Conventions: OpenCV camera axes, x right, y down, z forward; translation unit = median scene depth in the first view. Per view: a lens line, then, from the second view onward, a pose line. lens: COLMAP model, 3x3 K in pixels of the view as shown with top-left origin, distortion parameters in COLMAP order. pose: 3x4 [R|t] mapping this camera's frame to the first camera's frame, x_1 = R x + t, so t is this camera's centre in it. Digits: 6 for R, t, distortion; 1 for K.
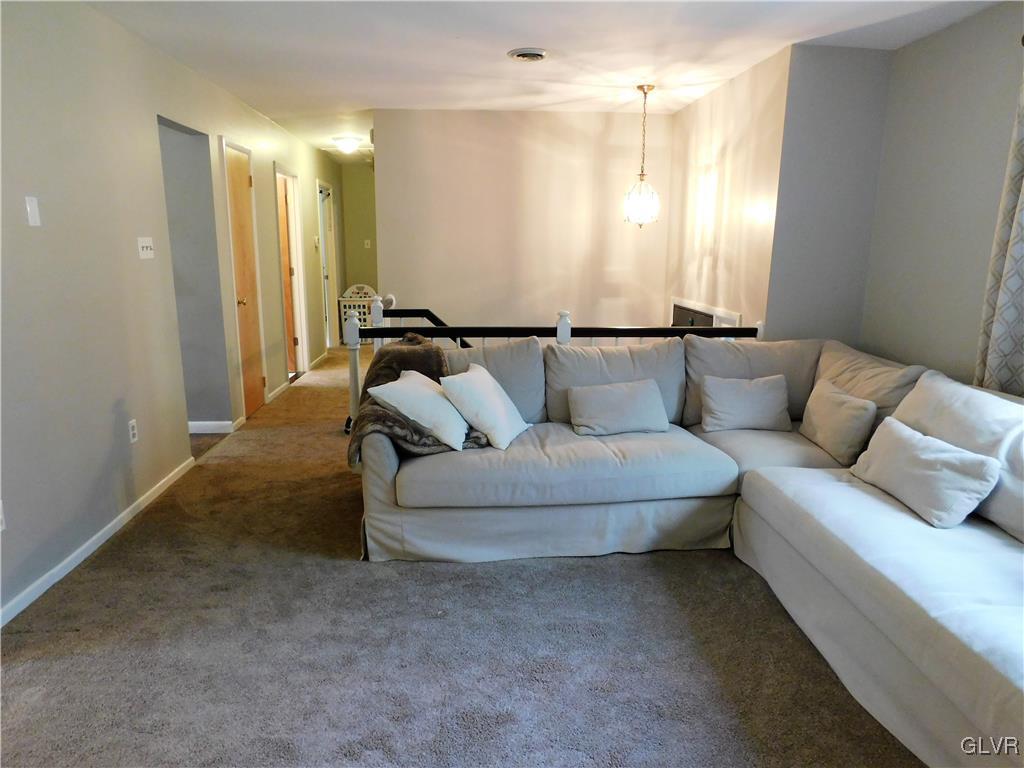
lens RADIAL K [[678.2, 0, 511.0], [0, 678.2, 387.4], [0, 0, 1]] dist [-0.065003, 0.050744]
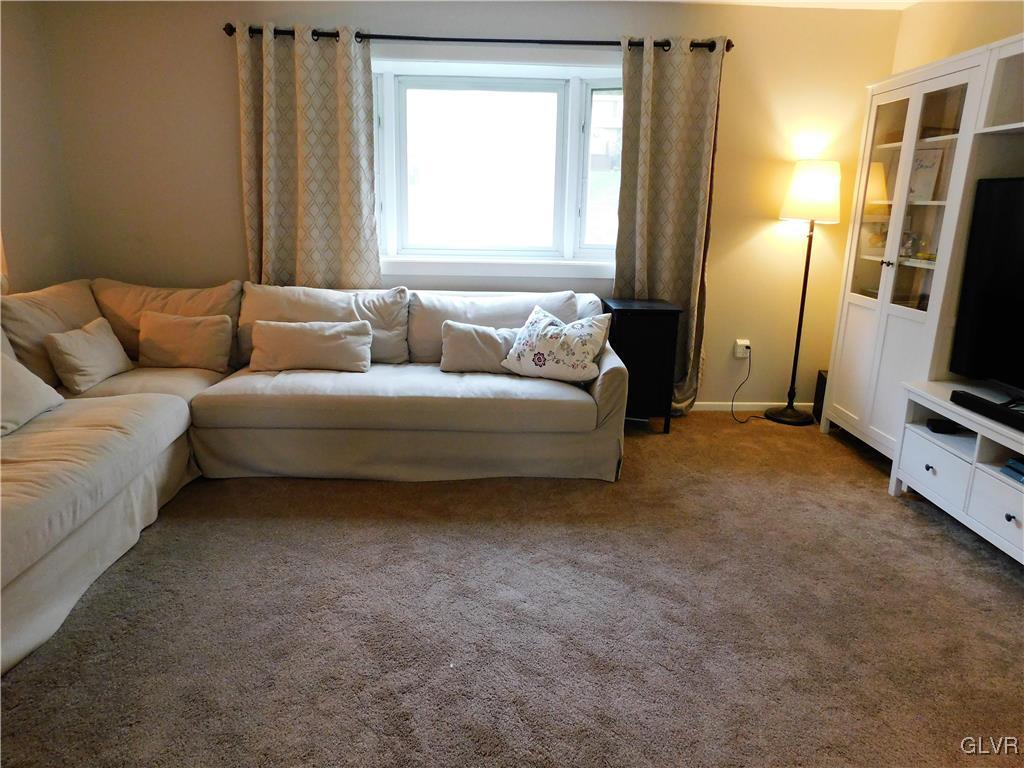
lens RADIAL K [[678.2, 0, 508.5], [0, 678.2, 382.1], [0, 0, 1]] dist [-0.065003, 0.050744]
pose [[0.030413, -0.273308, 0.961446, -0.764798], [0.191619, 0.945644, 0.262754, -0.100785], [-0.980998, 0.176241, 0.081131, 0.502584]]
